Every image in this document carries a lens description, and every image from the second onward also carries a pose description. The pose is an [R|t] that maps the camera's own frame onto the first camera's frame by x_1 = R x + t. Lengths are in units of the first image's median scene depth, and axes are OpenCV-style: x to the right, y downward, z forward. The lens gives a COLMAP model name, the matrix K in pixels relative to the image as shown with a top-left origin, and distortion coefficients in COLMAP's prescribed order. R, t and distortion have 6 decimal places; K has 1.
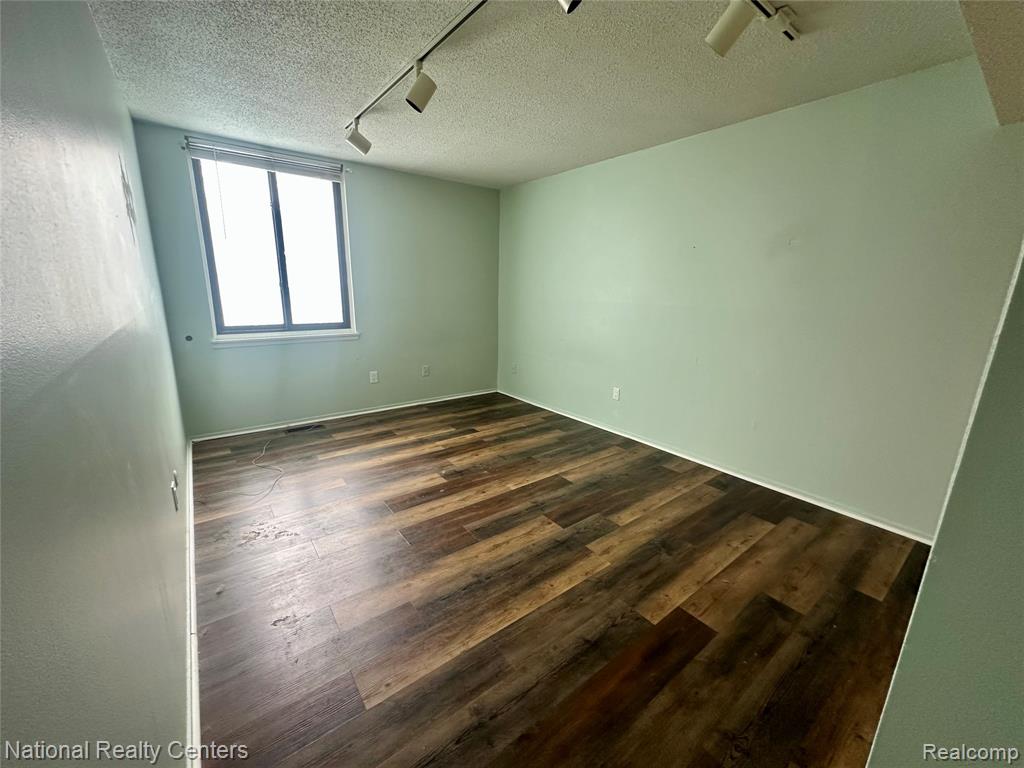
lens RADIAL K [[407.7, 0, 512.0], [0, 407.7, 384.0], [0, 0, 1]] dist [-0.000717, 0.000291]
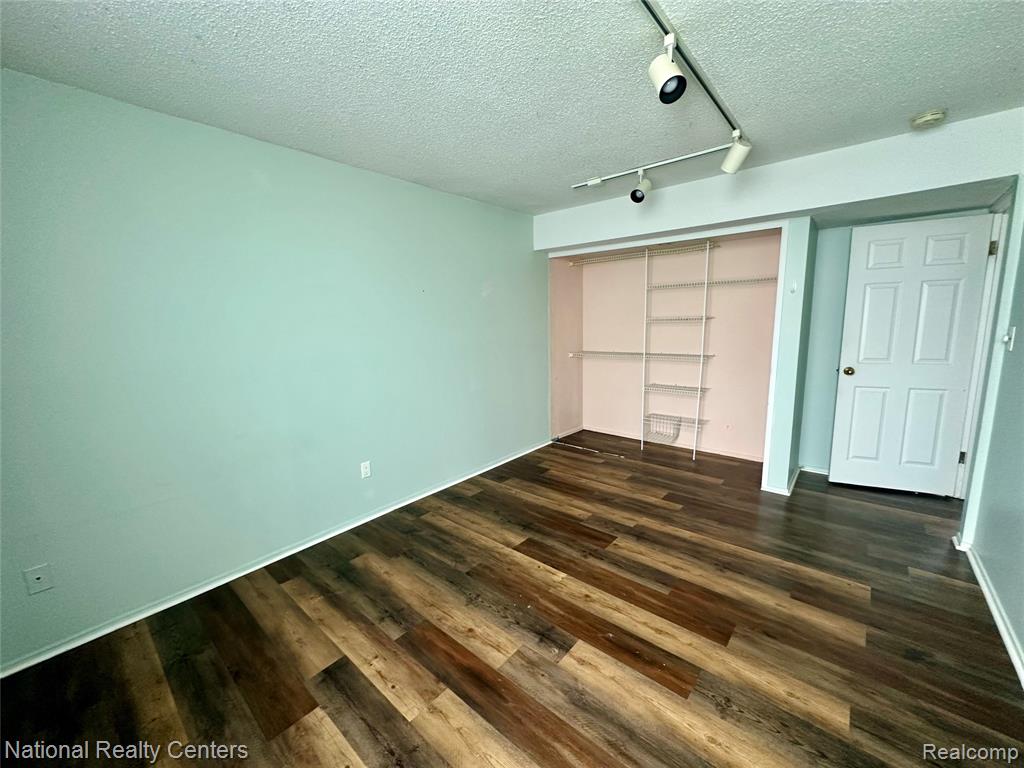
lens RADIAL K [[407.7, 0, 512.0], [0, 407.7, 384.0], [0, 0, 1]] dist [-0.000717, 0.000291]
pose [[-0.202991, -0.167543, 0.964740, -0.649598], [0.251900, 0.943157, 0.216797, -0.285778], [-0.946225, 0.287026, -0.149248, 1.027424]]
